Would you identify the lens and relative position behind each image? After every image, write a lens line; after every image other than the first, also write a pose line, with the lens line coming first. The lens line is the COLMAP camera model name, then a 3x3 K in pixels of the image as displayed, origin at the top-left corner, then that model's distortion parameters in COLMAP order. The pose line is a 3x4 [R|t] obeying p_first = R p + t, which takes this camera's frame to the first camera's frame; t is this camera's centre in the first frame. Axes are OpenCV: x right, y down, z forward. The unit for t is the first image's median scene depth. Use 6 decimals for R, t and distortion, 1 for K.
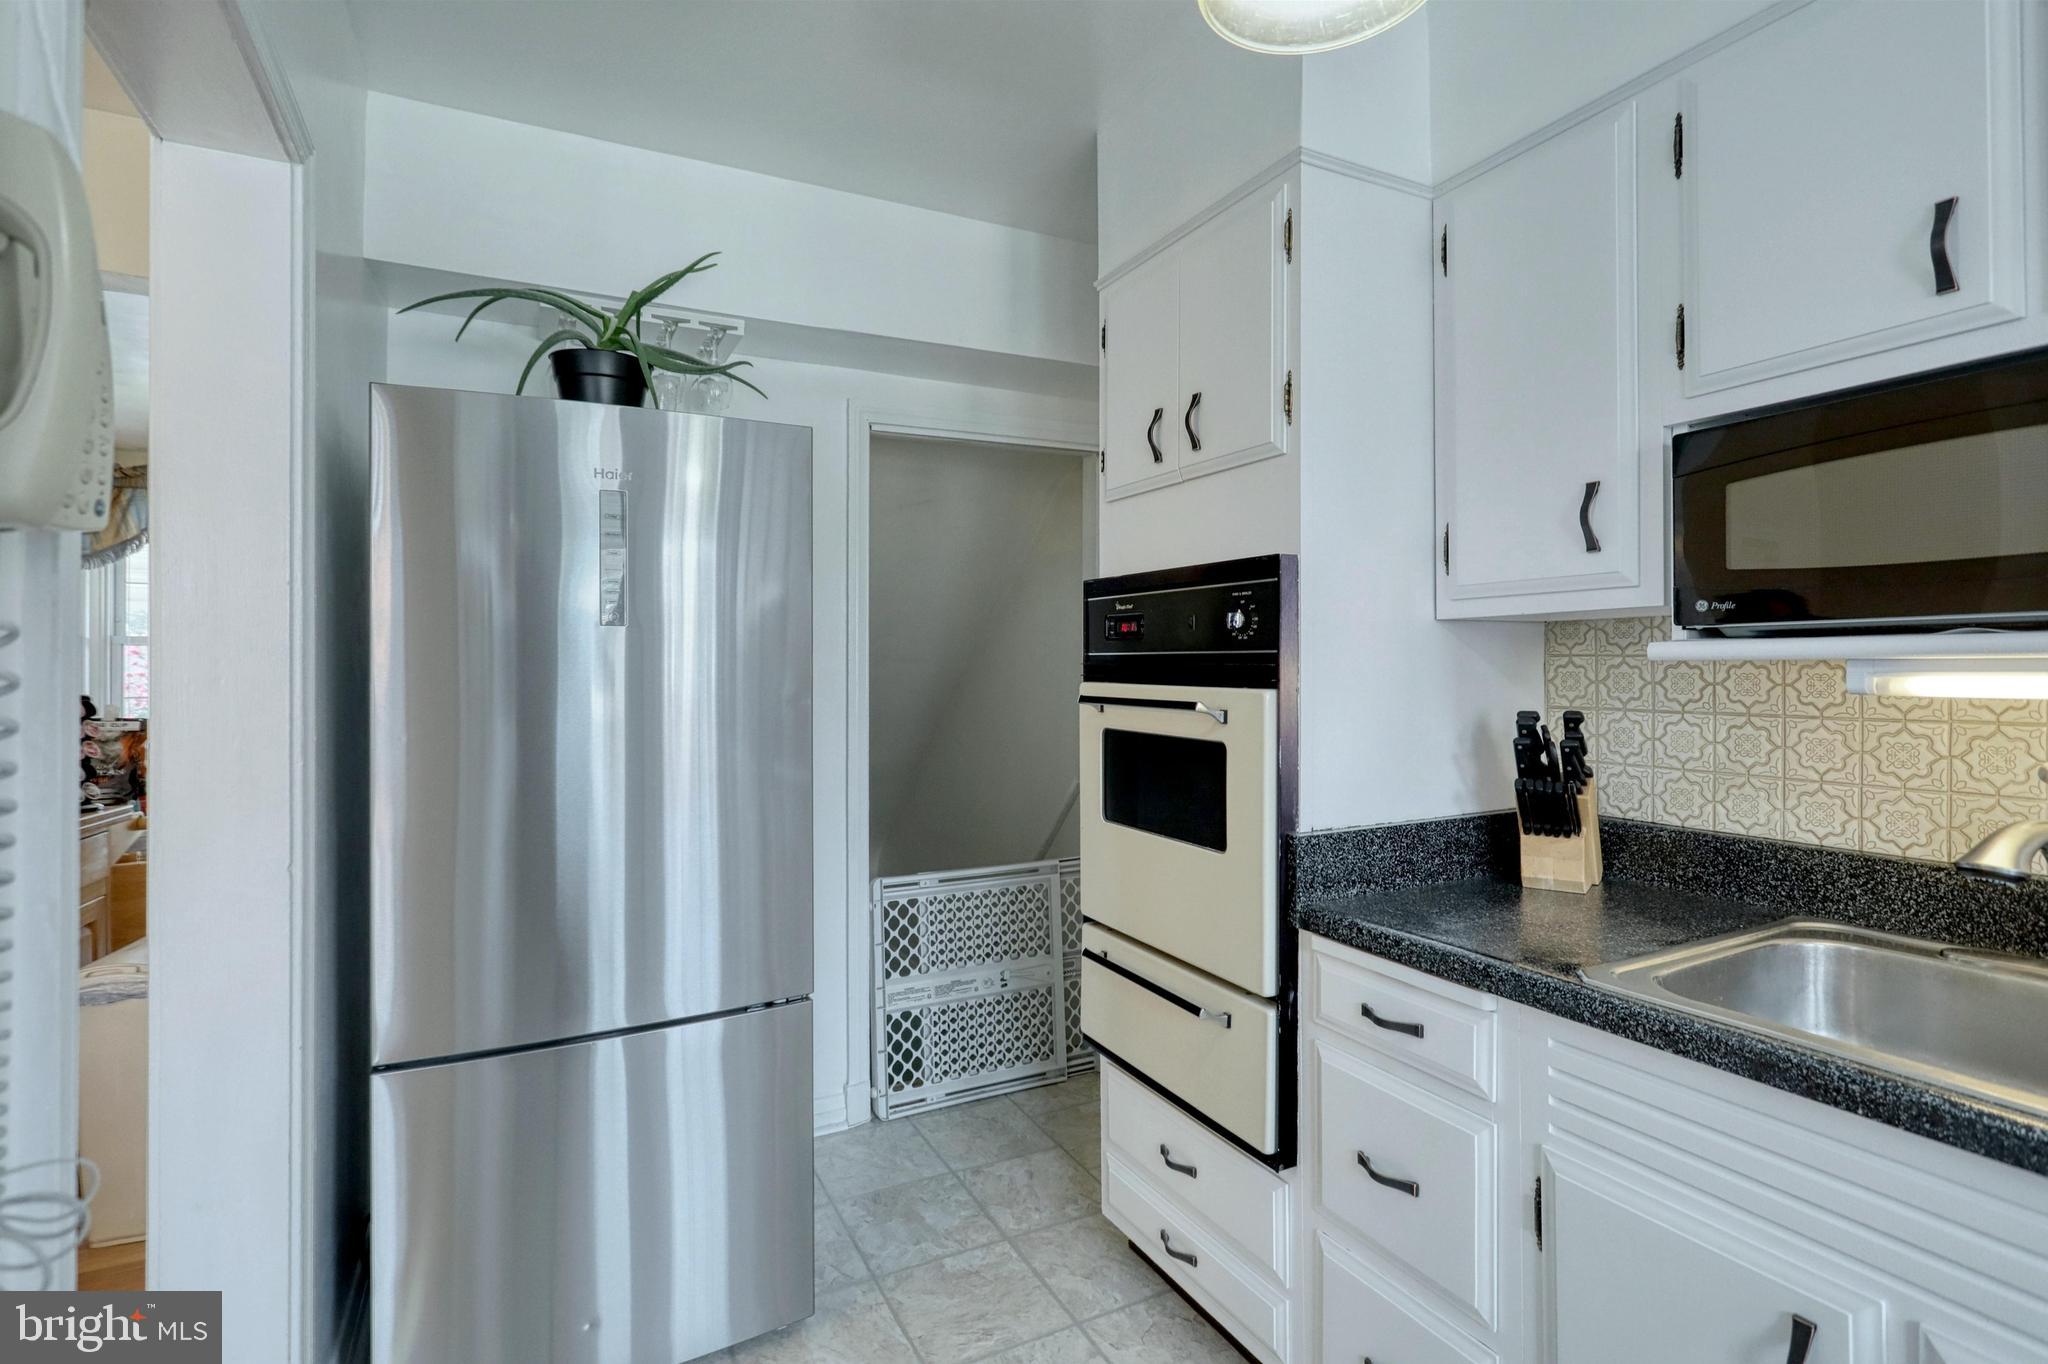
lens RADIAL K [[982.0, 0, 1019.3], [0, 982.0, 667.0], [0, 0, 1]] dist [-0.003267, 0.002065]
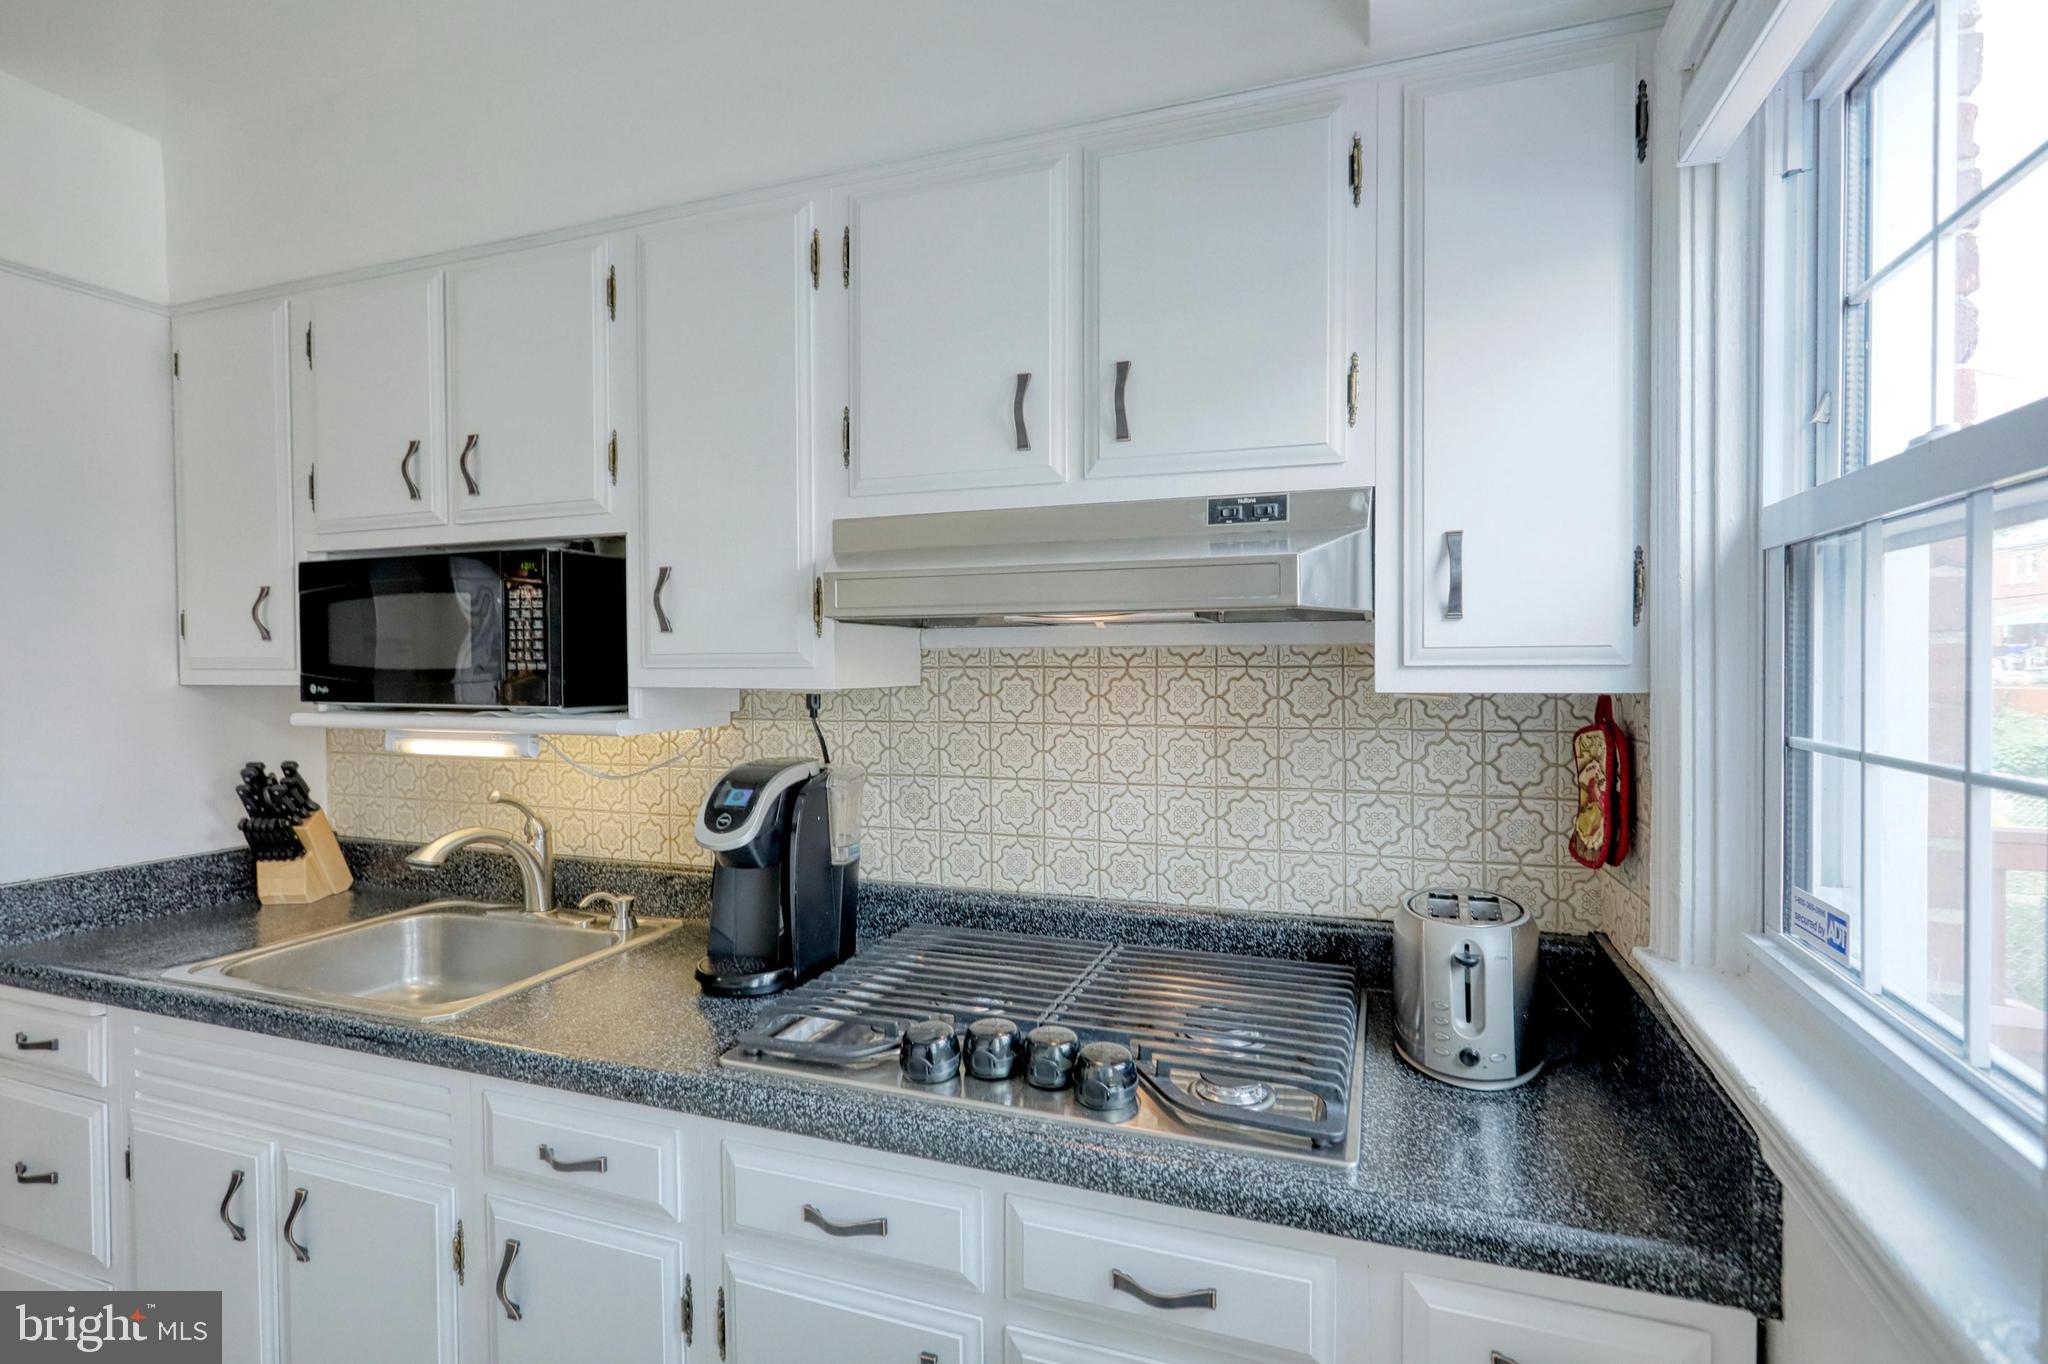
lens RADIAL K [[982.0, 0, 1021.2], [0, 982.0, 693.2], [0, 0, 1]] dist [-0.003267, 0.002065]
pose [[0.732485, -0.011789, 0.680681, 0.393886], [-0.004547, 0.999743, 0.022208, -0.075073], [-0.680768, -0.019363, 0.732243, -0.564910]]
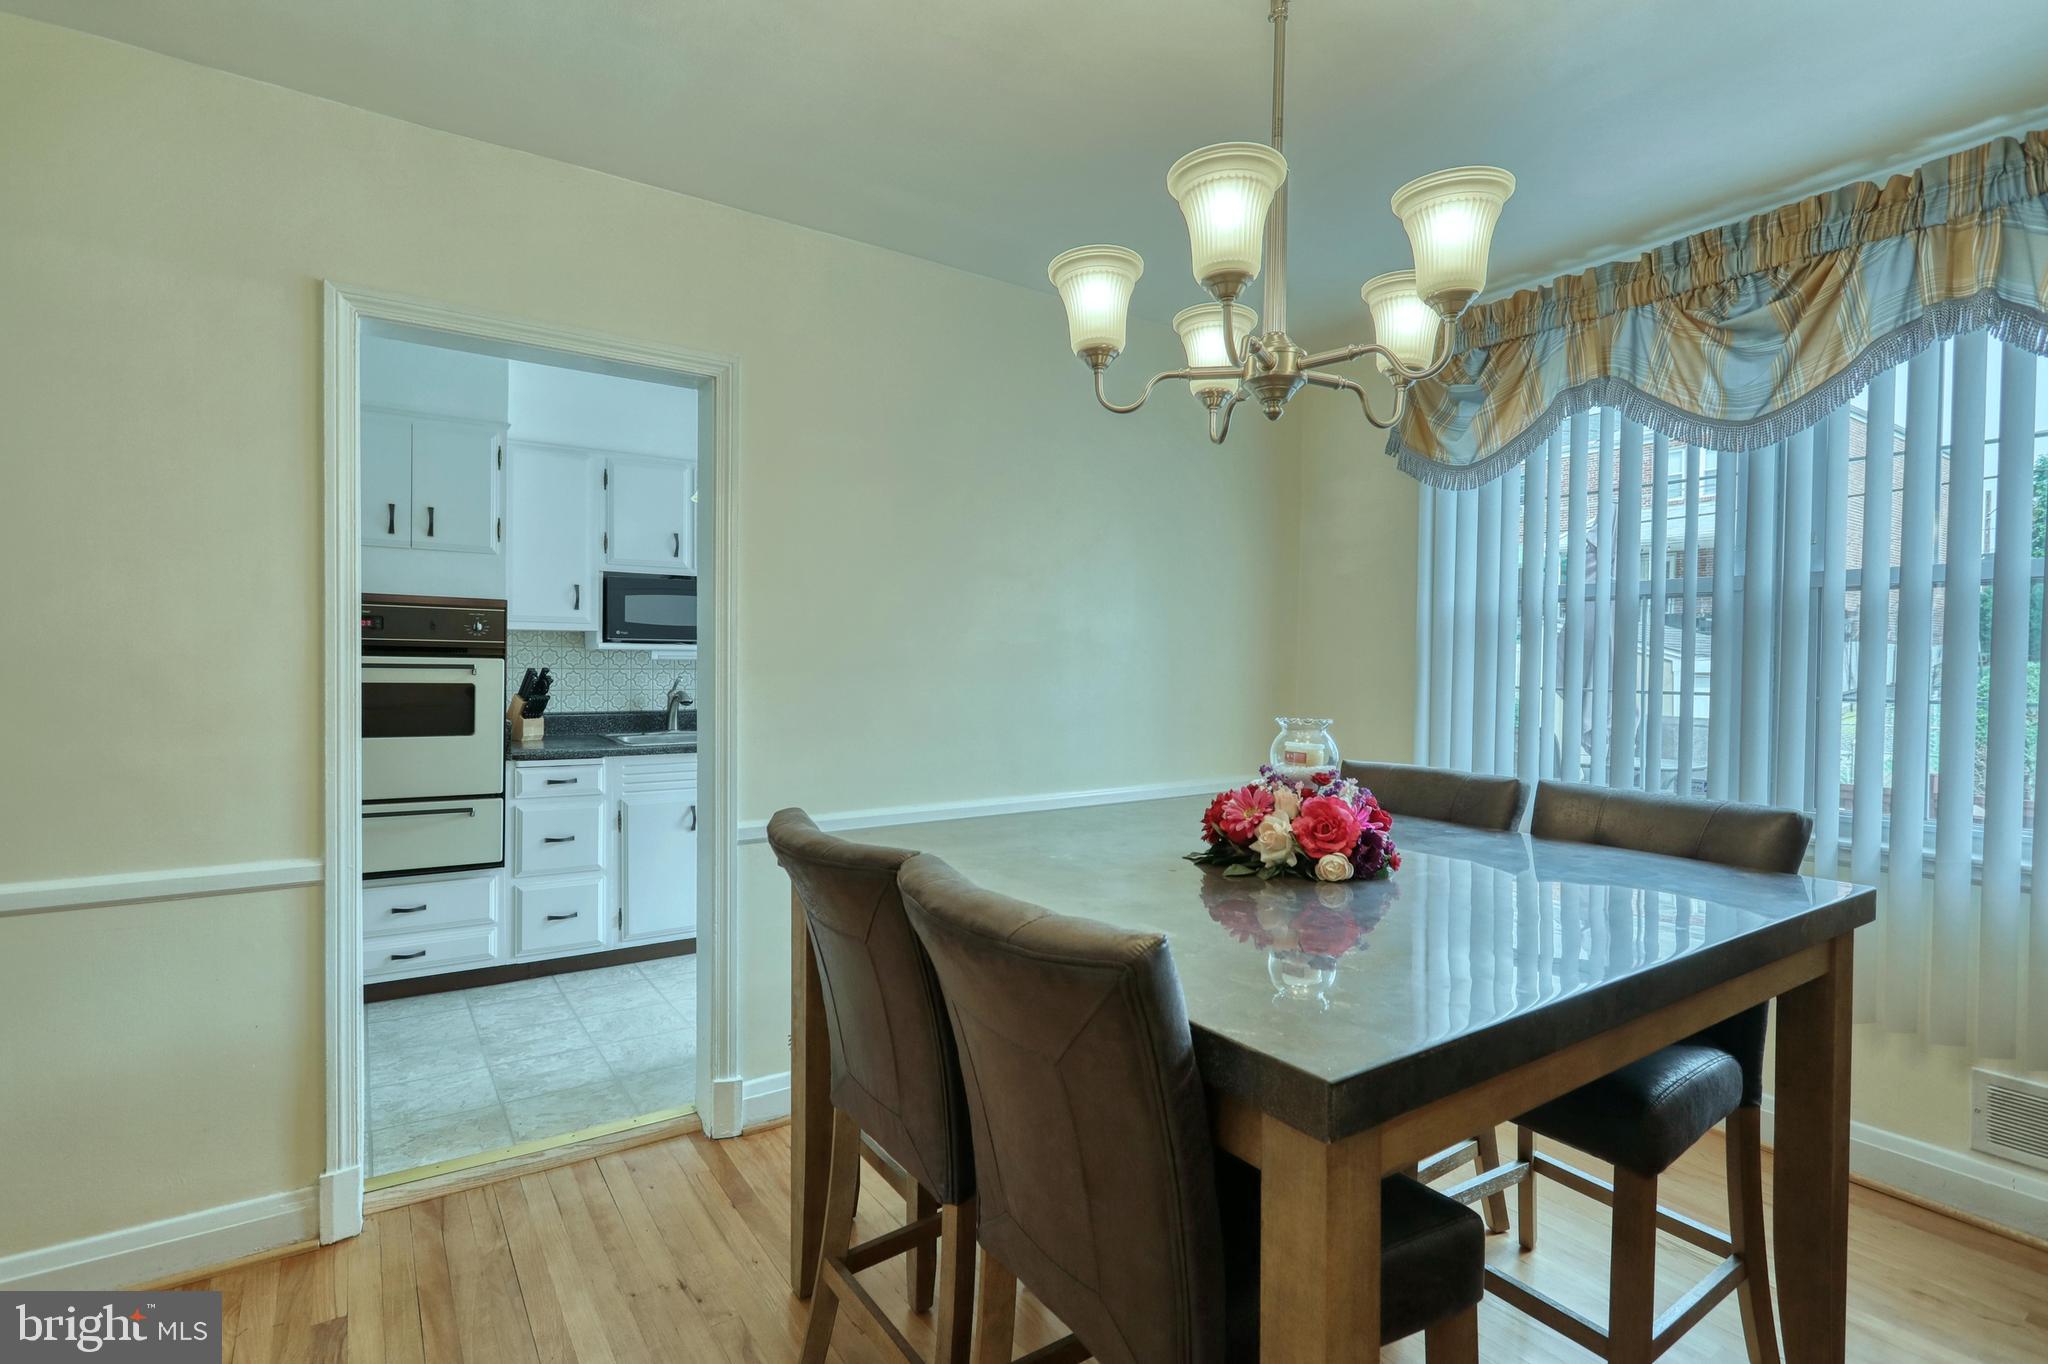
lens RADIAL K [[982.0, 0, 990.2], [0, 982.0, 677.3], [0, 0, 1]] dist [-0.003267, 0.002065]
pose [[-0.115142, -0.013830, 0.993253, -2.123250], [-0.013235, 0.999836, 0.012388, 0.022193], [-0.993261, -0.011719, -0.115306, 0.133542]]
